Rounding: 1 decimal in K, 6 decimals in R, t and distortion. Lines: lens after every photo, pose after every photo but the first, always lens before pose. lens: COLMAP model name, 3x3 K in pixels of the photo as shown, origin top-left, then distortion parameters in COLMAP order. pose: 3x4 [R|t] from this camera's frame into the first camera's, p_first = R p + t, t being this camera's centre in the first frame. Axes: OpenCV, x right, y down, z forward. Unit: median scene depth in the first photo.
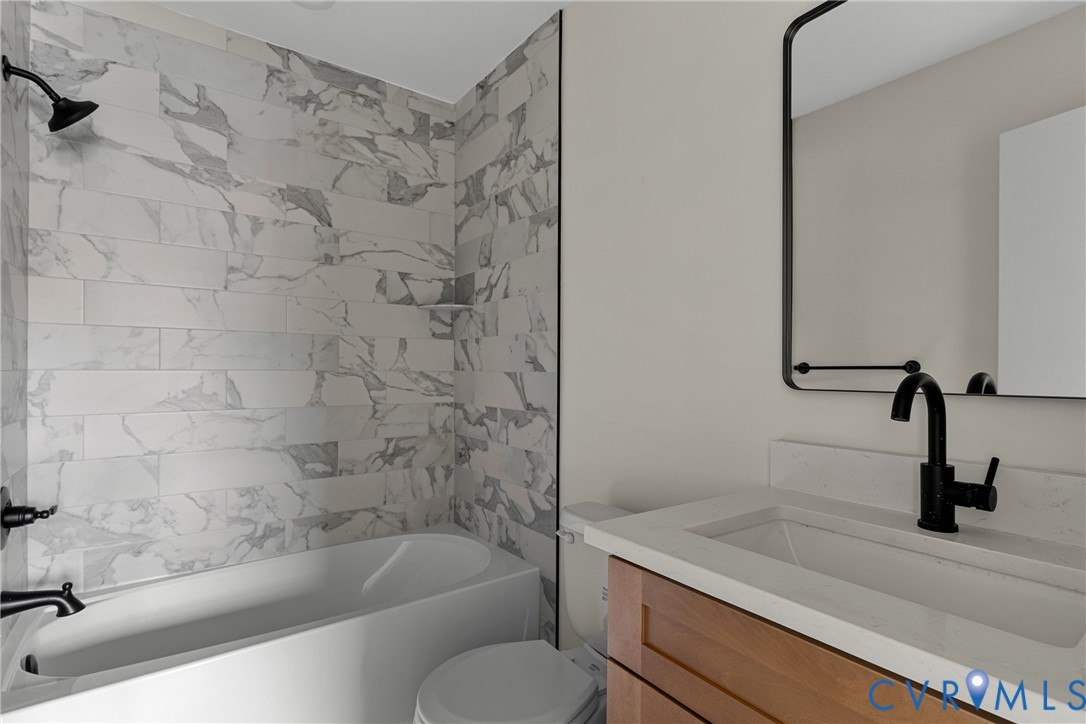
lens RADIAL K [[528.8, 0, 534.4], [0, 528.8, 365.7], [0, 0, 1]] dist [0.011984, 0.000608]
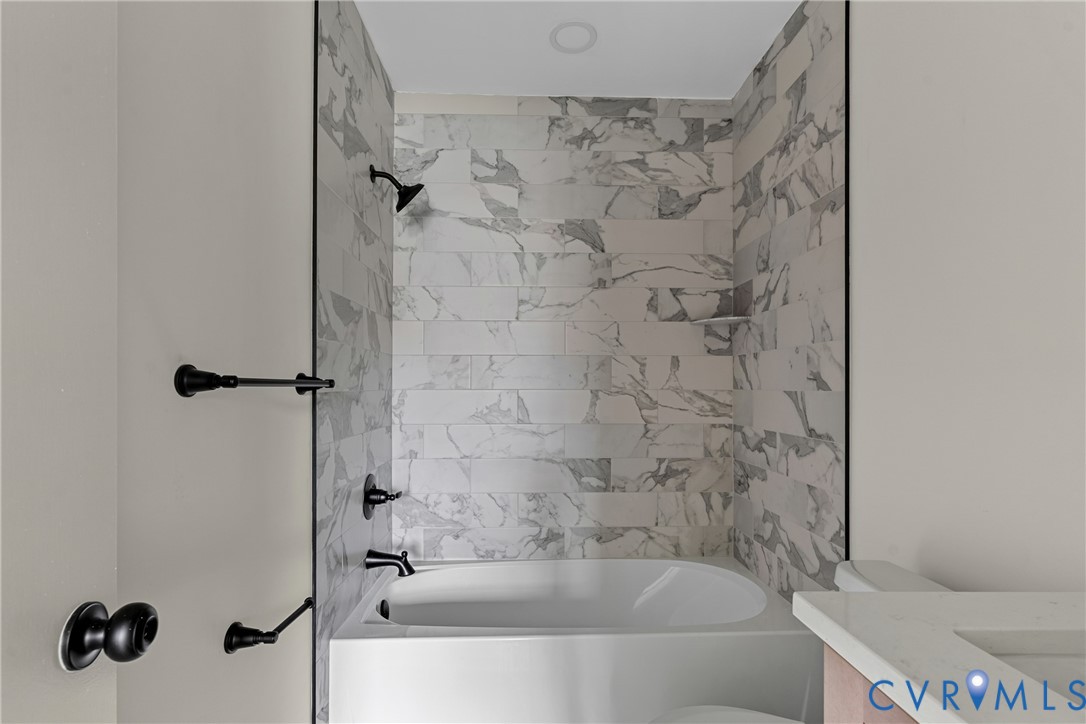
lens RADIAL K [[528.8, 0, 542.4], [0, 528.8, 379.6], [0, 0, 1]] dist [0.011984, 0.000608]
pose [[0.833712, -0.012848, -0.552049, 0.096626], [0.008029, 0.999906, -0.011147, 0.000117], [0.552140, 0.004861, 0.833737, 0.069242]]
